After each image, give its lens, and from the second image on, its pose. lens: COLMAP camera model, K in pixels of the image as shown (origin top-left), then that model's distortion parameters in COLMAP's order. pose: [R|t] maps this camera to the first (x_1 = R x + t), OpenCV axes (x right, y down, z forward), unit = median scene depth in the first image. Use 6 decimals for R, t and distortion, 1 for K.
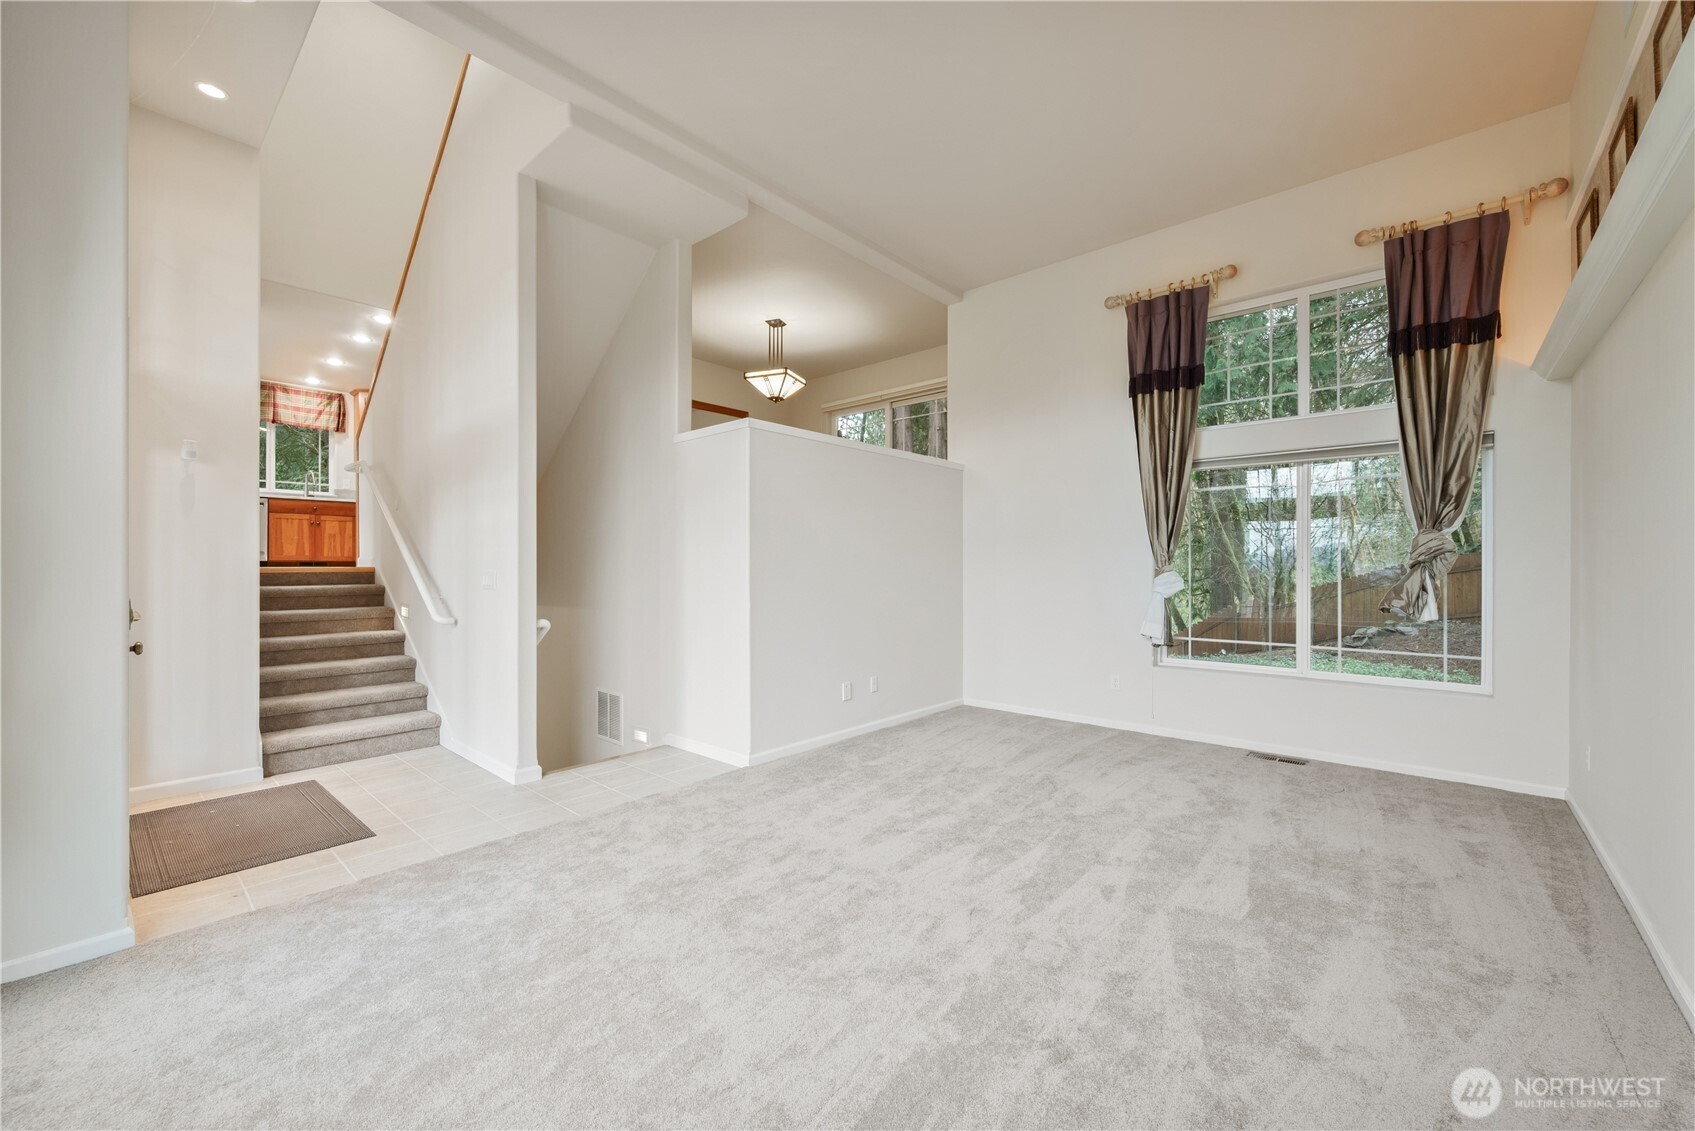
lens RADIAL K [[669.2, 0, 842.7], [0, 669.2, 563.1], [0, 0, 1]] dist [0.000152, -0.000054]
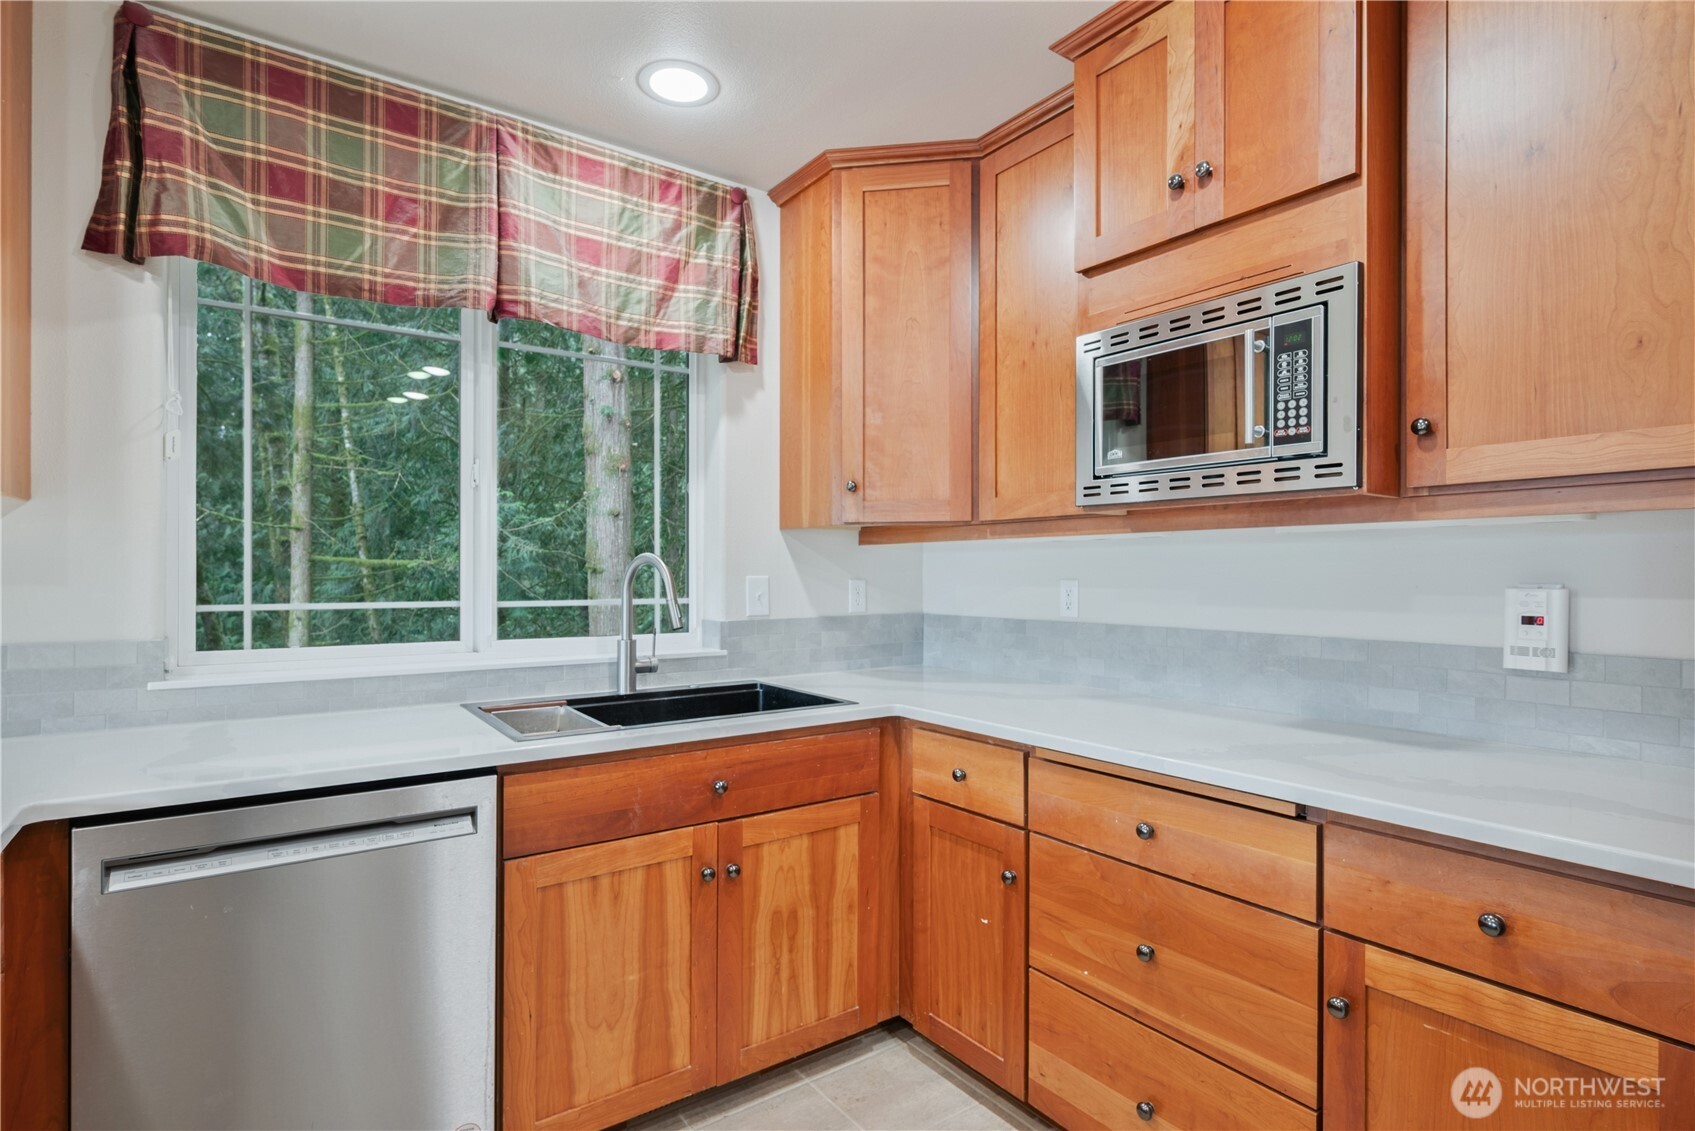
lens RADIAL K [[841.4, 0, 845.4], [0, 841.4, 571.9], [0, 0, 1]] dist [0.001196, -0.000756]
pose [[0.974921, 0.001173, -0.222546, -0.674270], [-0.000737, 0.999998, 0.002045, -0.131028], [0.222548, -0.001829, 0.974920, 0.757882]]
